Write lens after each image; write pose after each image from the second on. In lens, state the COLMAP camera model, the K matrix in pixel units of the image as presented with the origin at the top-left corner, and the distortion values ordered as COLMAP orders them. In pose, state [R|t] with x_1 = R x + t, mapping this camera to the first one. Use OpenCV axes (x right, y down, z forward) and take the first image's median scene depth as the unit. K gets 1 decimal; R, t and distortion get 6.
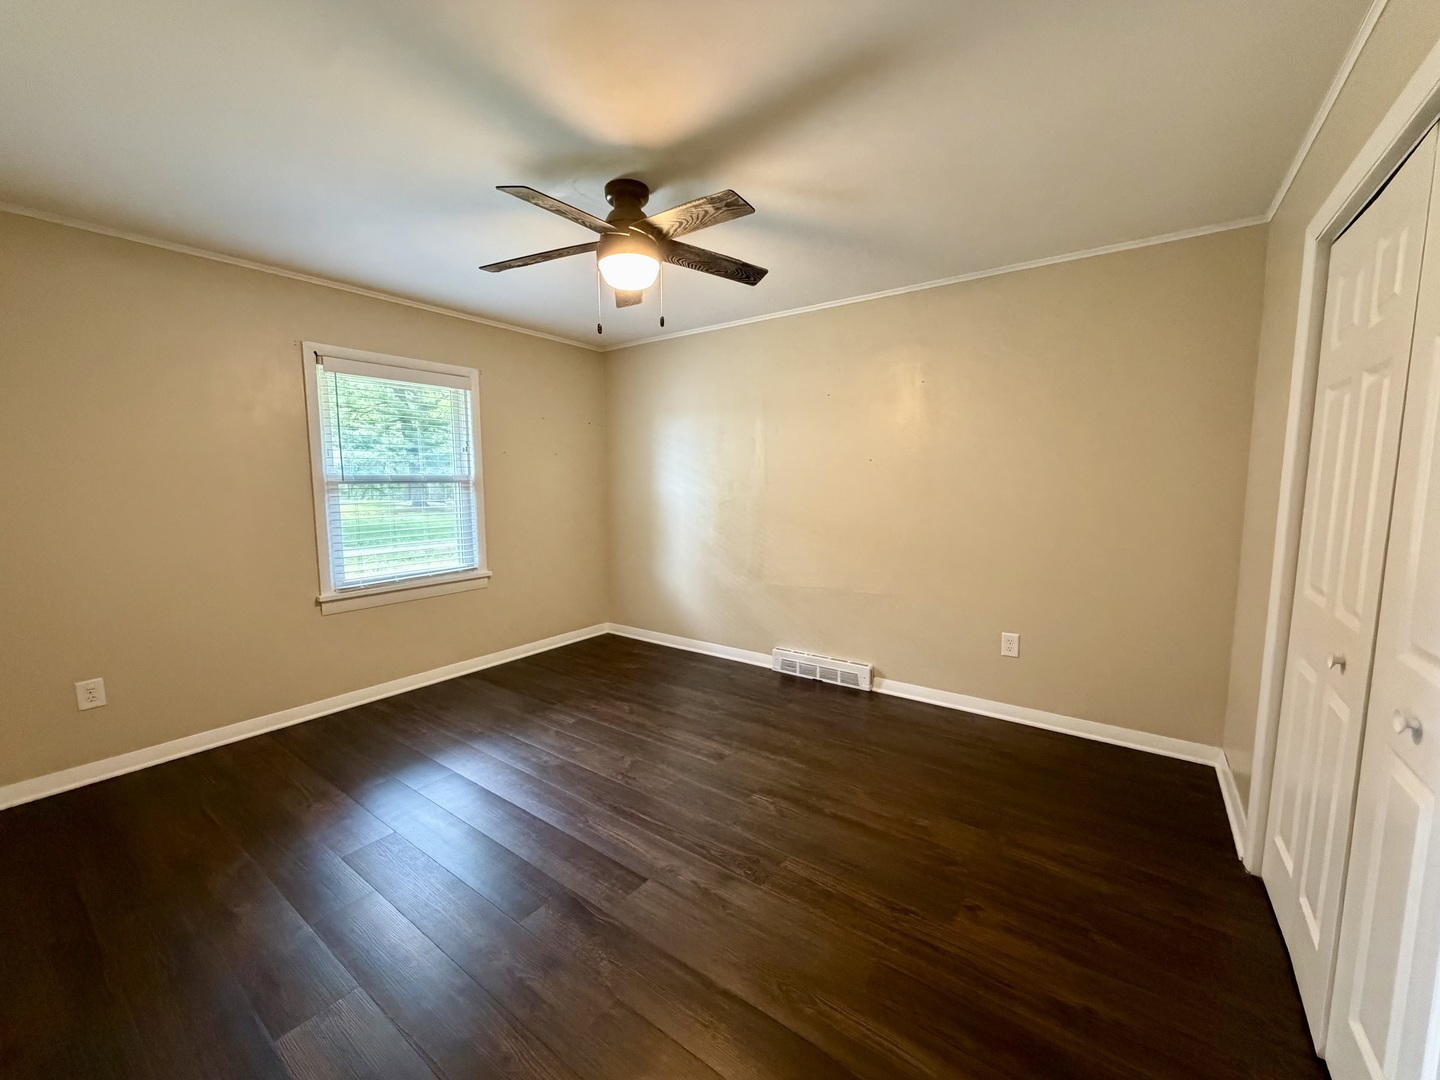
lens RADIAL K [[571.3, 0, 720.0], [0, 571.3, 540.0], [0, 0, 1]] dist [-0.003433, -0.000345]
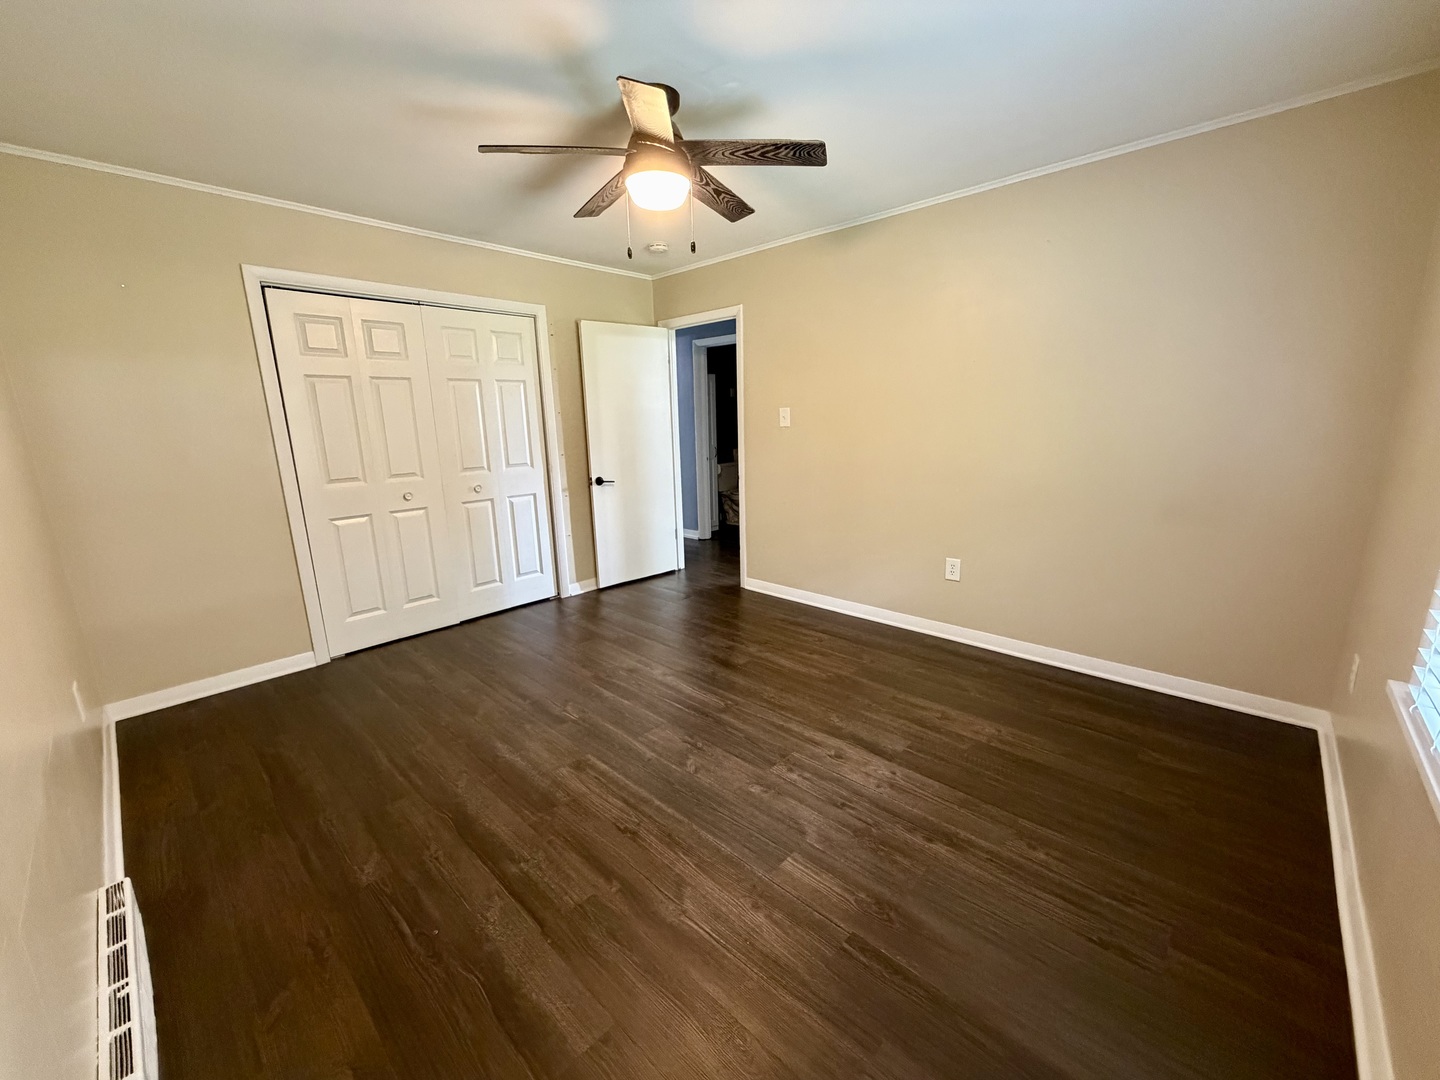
lens RADIAL K [[571.3, 0, 720.0], [0, 571.3, 540.0], [0, 0, 1]] dist [-0.003433, -0.000345]
pose [[-0.992228, -0.008569, 0.124140, -0.303111], [0.030780, 0.949721, 0.311581, -0.173215], [-0.120569, 0.312980, -0.942076, 1.668184]]
